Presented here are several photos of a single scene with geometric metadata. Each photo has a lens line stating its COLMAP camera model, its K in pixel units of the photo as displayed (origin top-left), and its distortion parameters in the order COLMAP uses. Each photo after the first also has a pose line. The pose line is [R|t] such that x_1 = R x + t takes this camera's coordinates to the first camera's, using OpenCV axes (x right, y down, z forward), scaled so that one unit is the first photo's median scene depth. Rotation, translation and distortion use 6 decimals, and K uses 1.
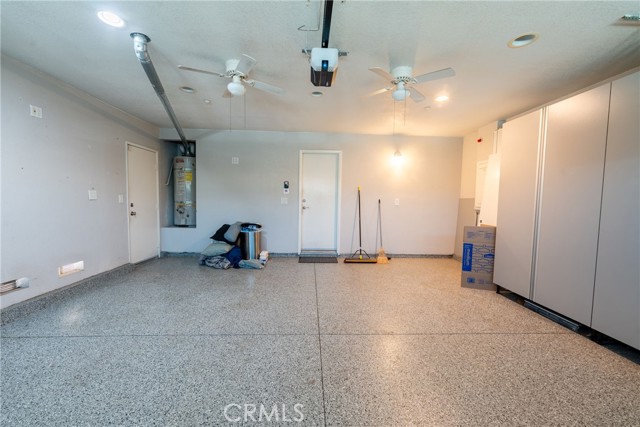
lens RADIAL K [[256.2, 0, 318.2], [0, 256.2, 213.1], [0, 0, 1]] dist [0.001356, -0.000689]
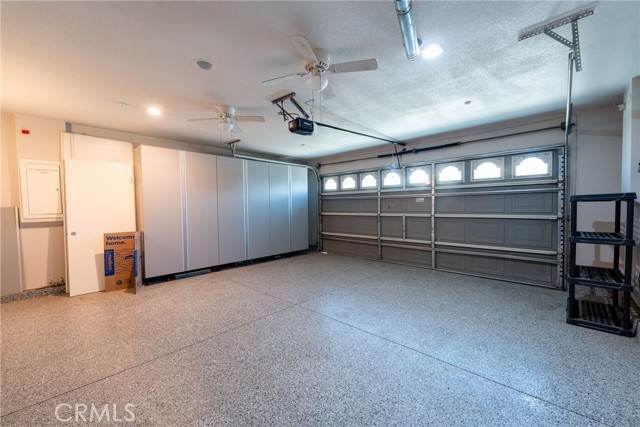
lens RADIAL K [[256.2, 0, 320.9], [0, 256.2, 214.0], [0, 0, 1]] dist [0.001356, -0.000689]
pose [[-0.709525, -0.030827, 0.704006, -0.723004], [0.039382, 0.995747, 0.083292, -0.090709], [-0.703579, 0.086823, -0.705293, 1.254535]]
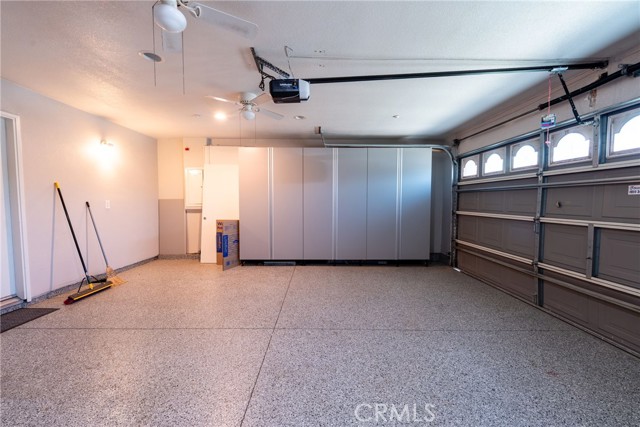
lens RADIAL K [[256.2, 0, 321.0], [0, 256.2, 214.0], [0, 0, 1]] dist [0.001356, -0.000689]
pose [[0.026149, -0.068269, 0.997324, -0.703669], [0.054637, 0.996272, 0.066765, -0.047704], [-0.998164, 0.052745, 0.029781, 0.504928]]
